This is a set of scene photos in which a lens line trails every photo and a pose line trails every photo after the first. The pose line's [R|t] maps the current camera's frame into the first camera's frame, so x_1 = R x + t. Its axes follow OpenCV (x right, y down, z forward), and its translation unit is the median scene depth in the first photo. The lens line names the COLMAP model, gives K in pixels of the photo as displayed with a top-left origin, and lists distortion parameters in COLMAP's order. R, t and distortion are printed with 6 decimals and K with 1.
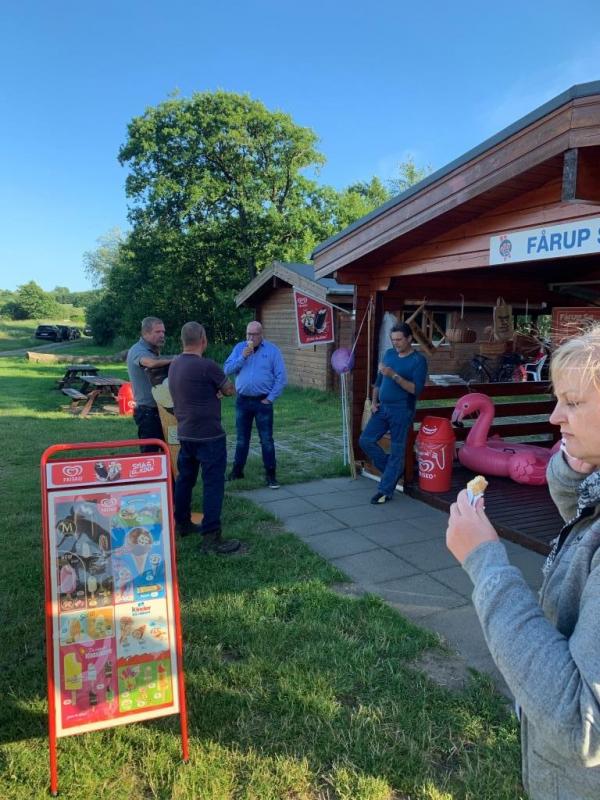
lens RADIAL K [[616.5, 0, 305.4], [0, 616.5, 403.4], [0, 0, 1]] dist [0.049040, -0.085162]
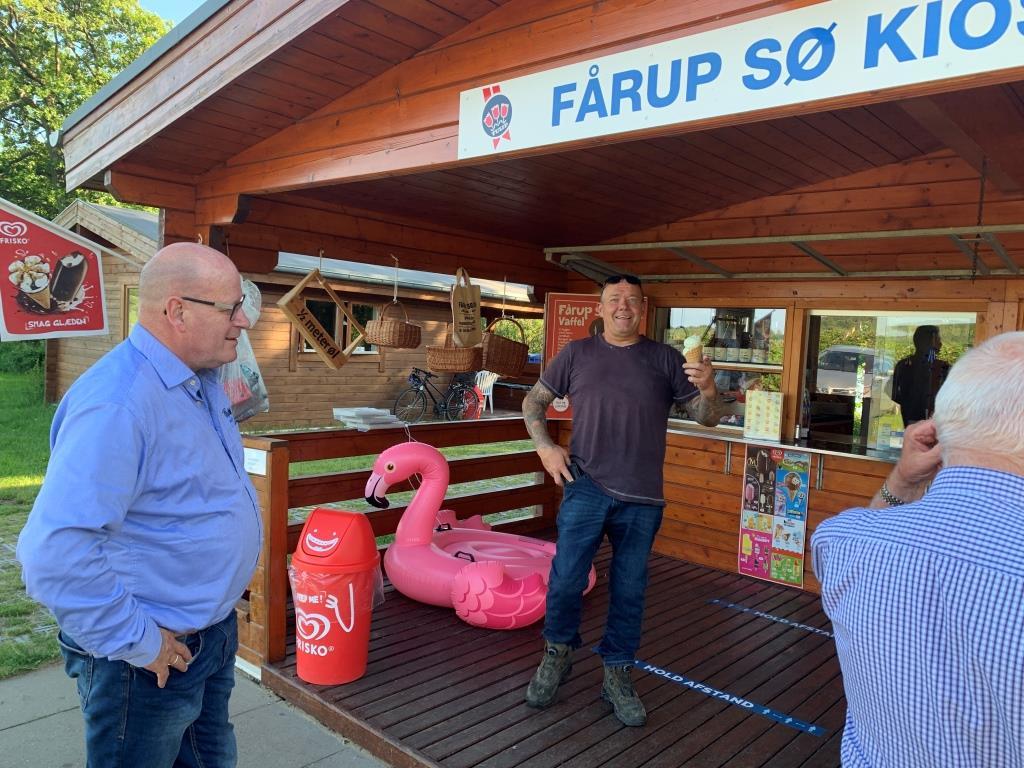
lens RADIAL K [[789.1, 0, 508.8], [0, 789.1, 386.8], [0, 0, 1]] dist [0.049040, -0.085162]
pose [[0.924709, 0.015335, 0.380365, 0.127313], [0.004883, 0.998628, -0.052131, -0.042033], [-0.380643, 0.050064, 0.923366, 0.499302]]
